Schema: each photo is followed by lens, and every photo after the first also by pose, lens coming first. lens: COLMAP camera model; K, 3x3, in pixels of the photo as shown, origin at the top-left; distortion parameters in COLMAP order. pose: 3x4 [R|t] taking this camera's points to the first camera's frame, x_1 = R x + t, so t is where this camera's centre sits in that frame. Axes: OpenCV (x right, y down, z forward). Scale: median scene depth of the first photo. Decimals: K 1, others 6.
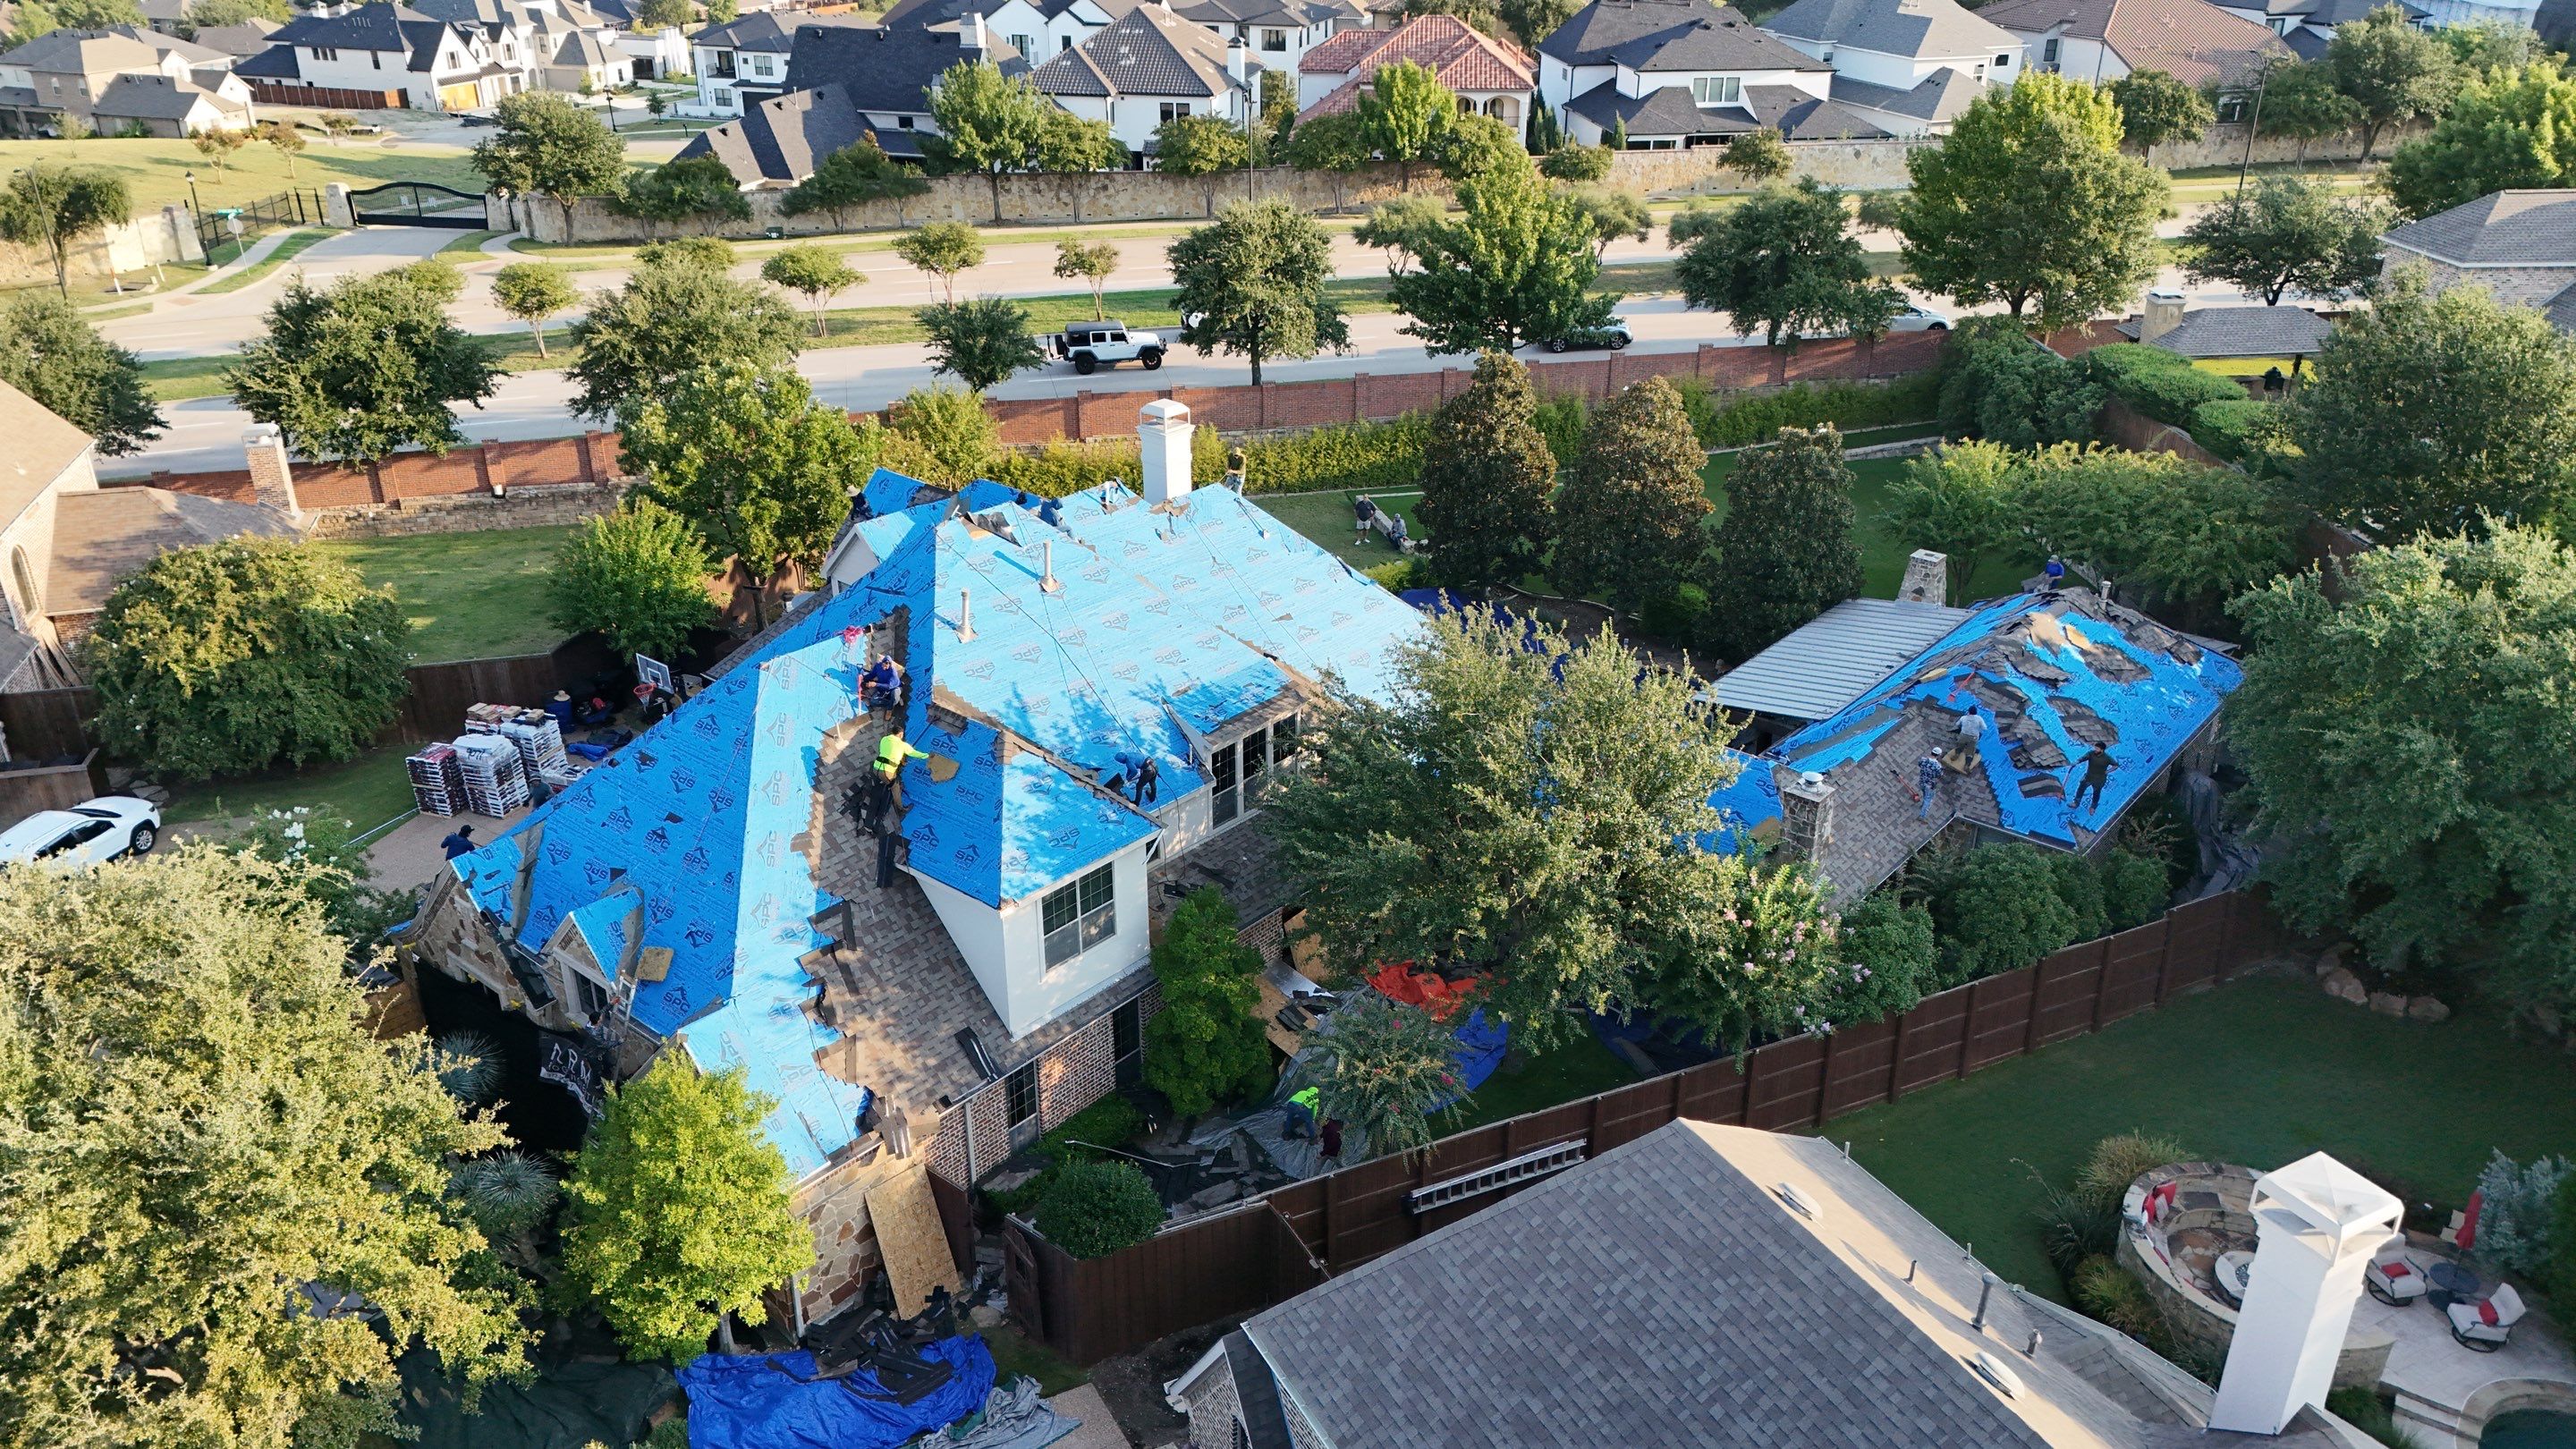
lens RADIAL K [[1908.0, 0, 1303.5], [0, 1908.0, 718.3], [0, 0, 1]] dist [0.056354, -0.048703]
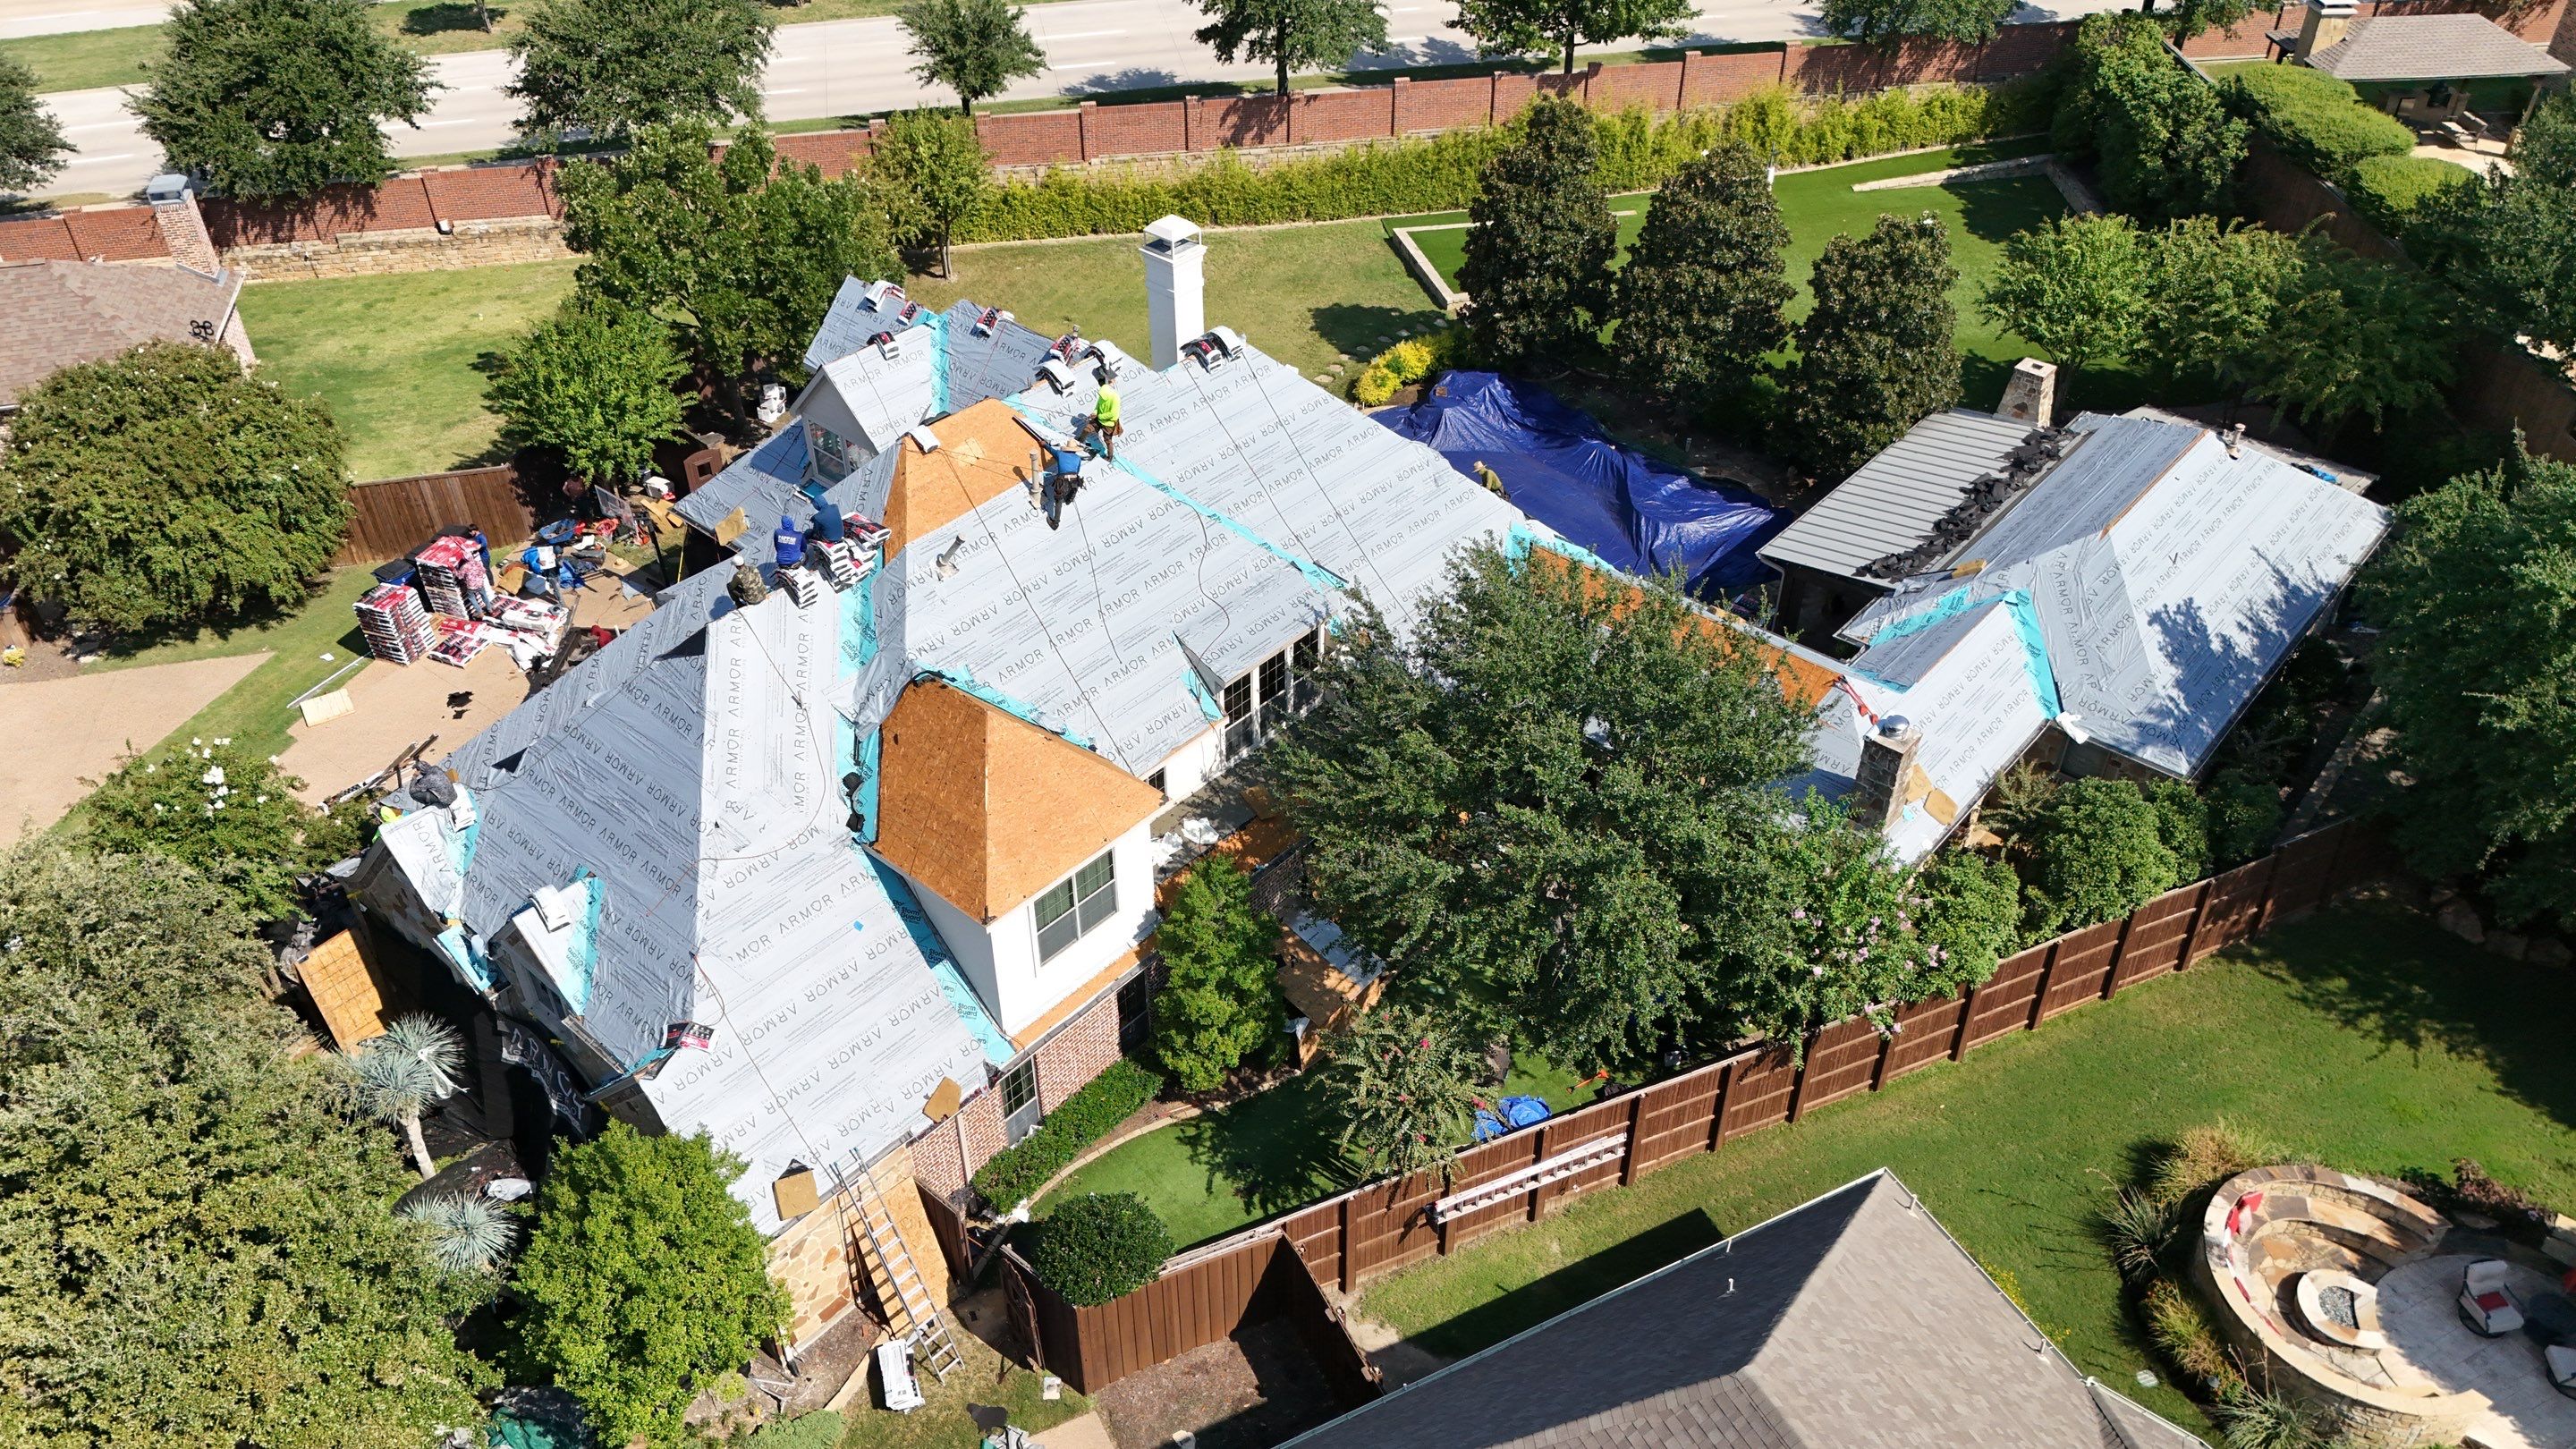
lens RADIAL K [[1908.0, 0, 1301.3], [0, 1908.0, 723.2], [0, 0, 1]] dist [0.056354, -0.048703]
pose [[0.999808, 0.010243, -0.016706, 0.003076], [-0.006267, 0.974882, 0.222634, -0.155042], [0.018567, -0.222487, 0.974759, 0.116748]]
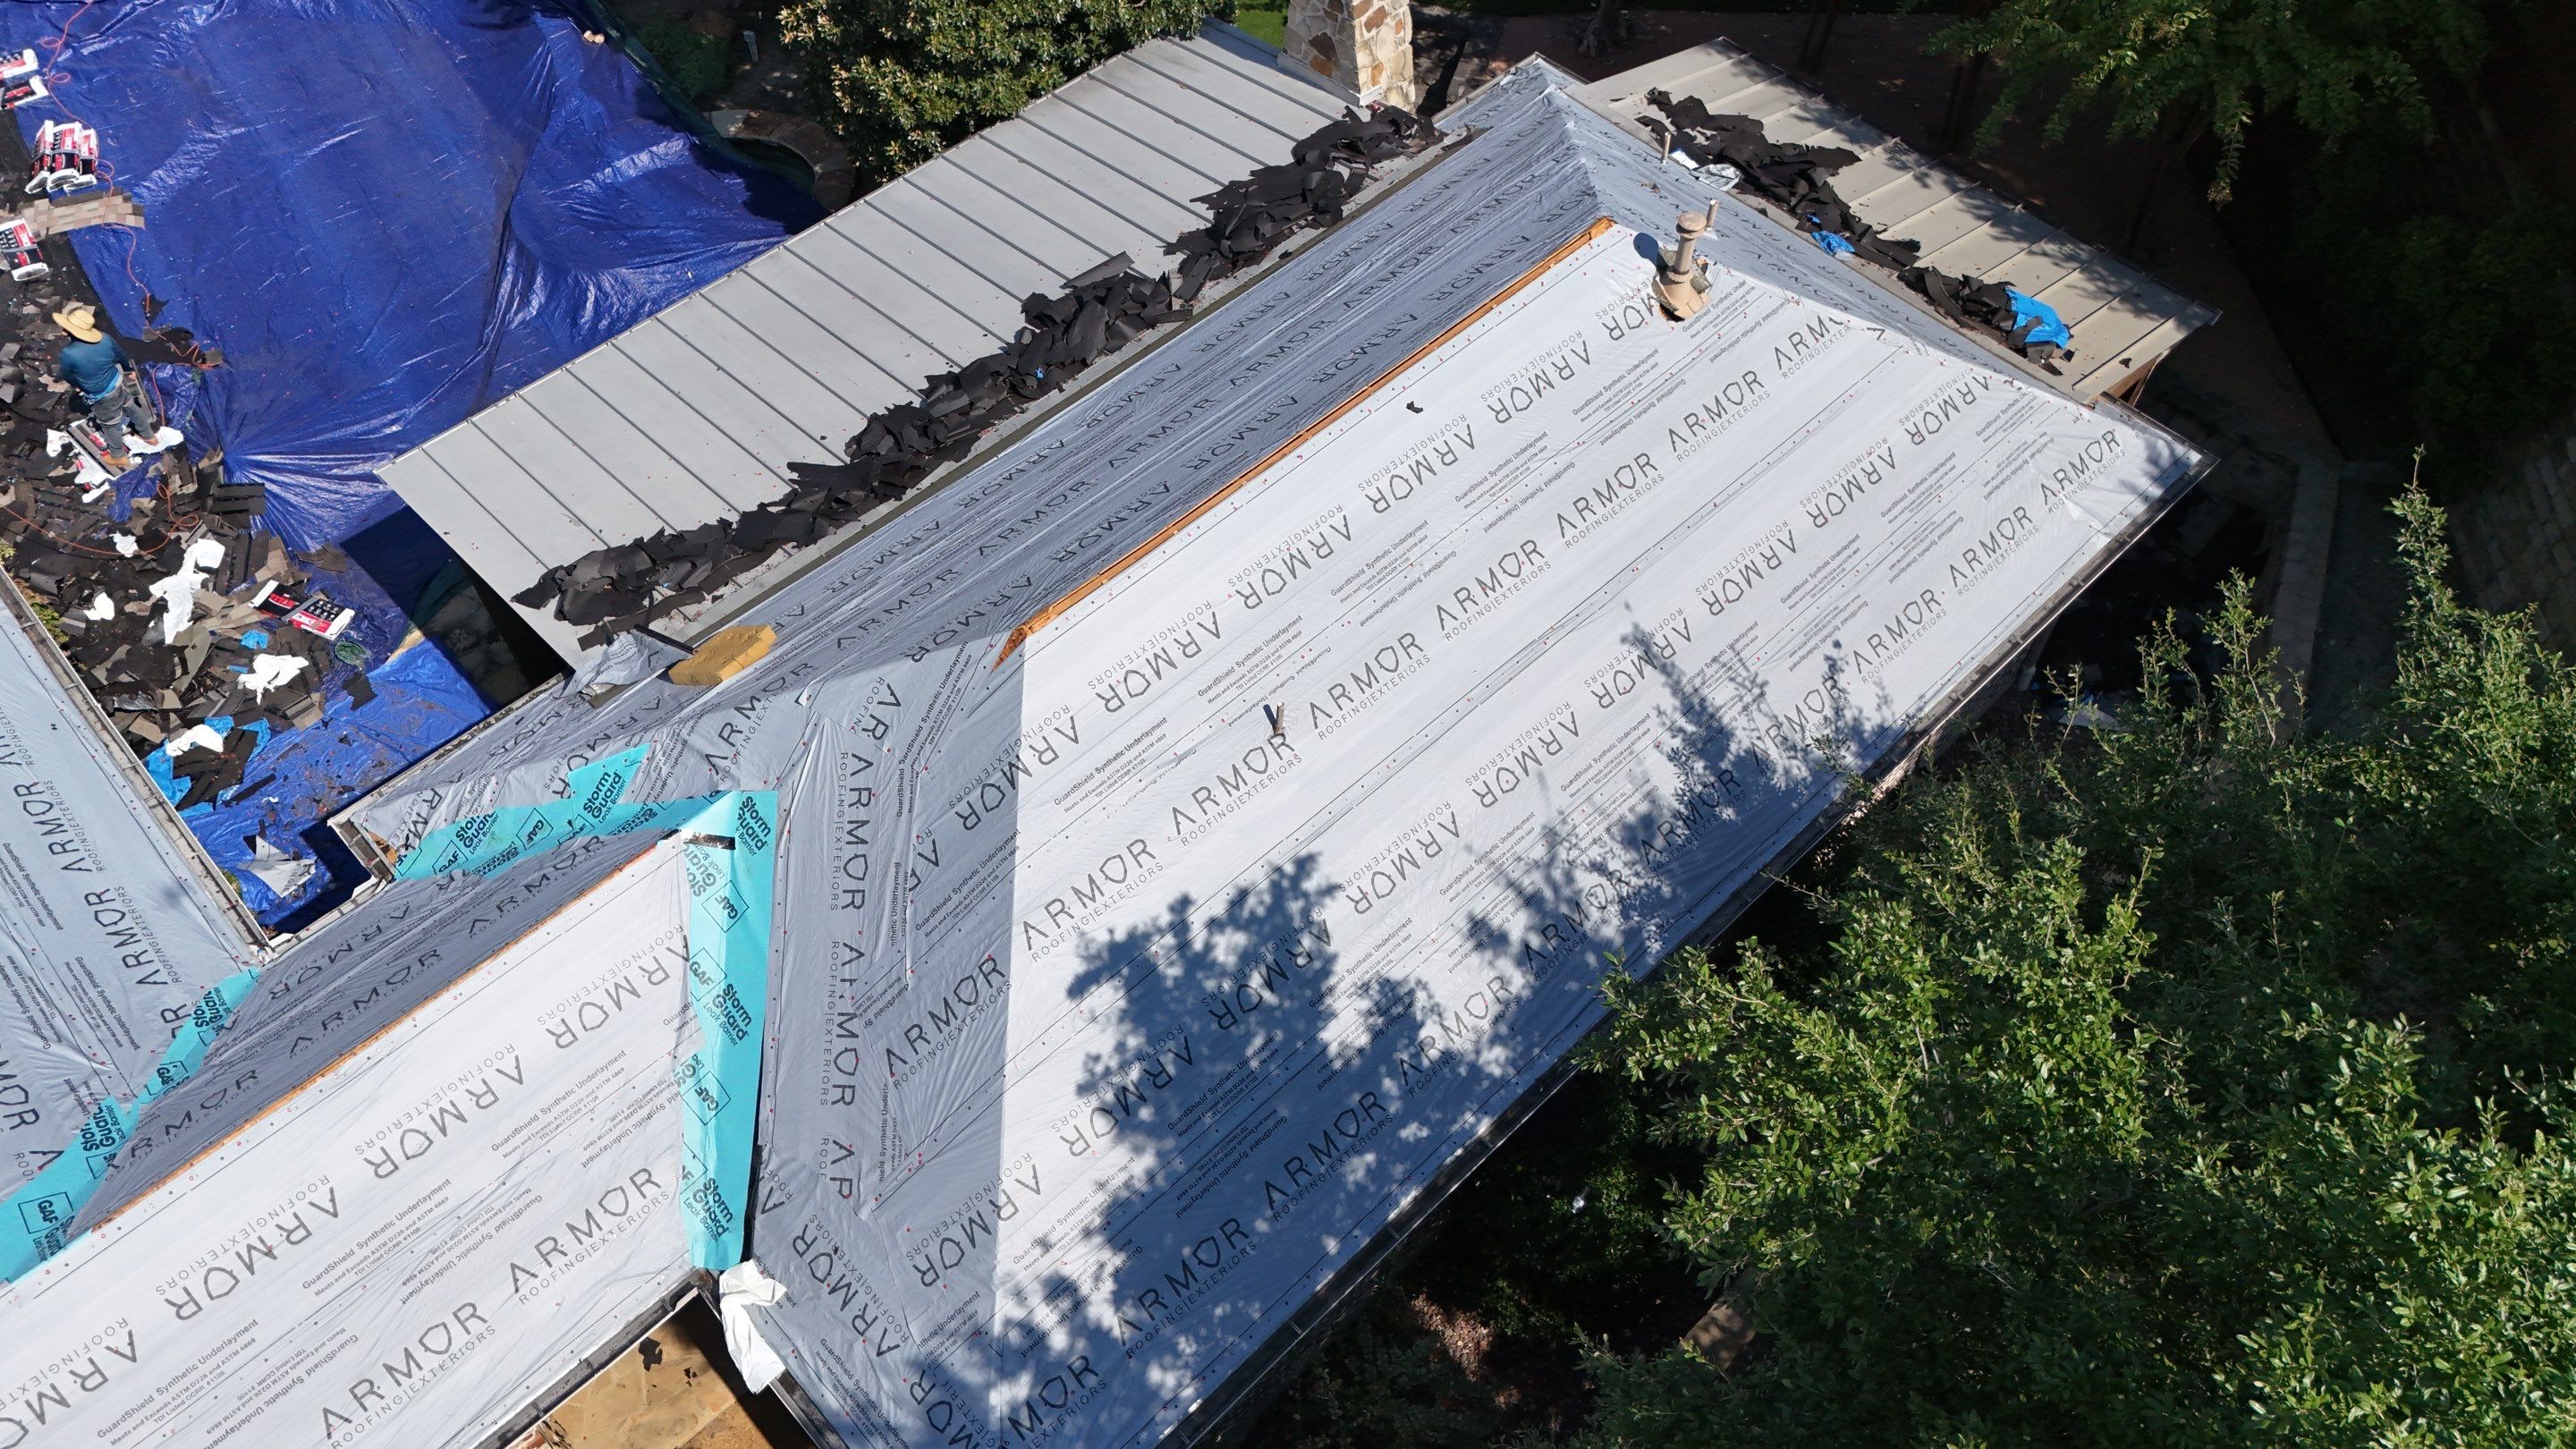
lens RADIAL K [[1908.0, 0, 1295.2], [0, 1908.0, 720.5], [0, 0, 1]] dist [0.056354, -0.048703]
pose [[0.994005, 0.089751, -0.062440, 0.446845], [-0.047519, 0.868967, 0.492583, -0.167764], [0.098468, -0.486663, 0.868023, 0.833742]]
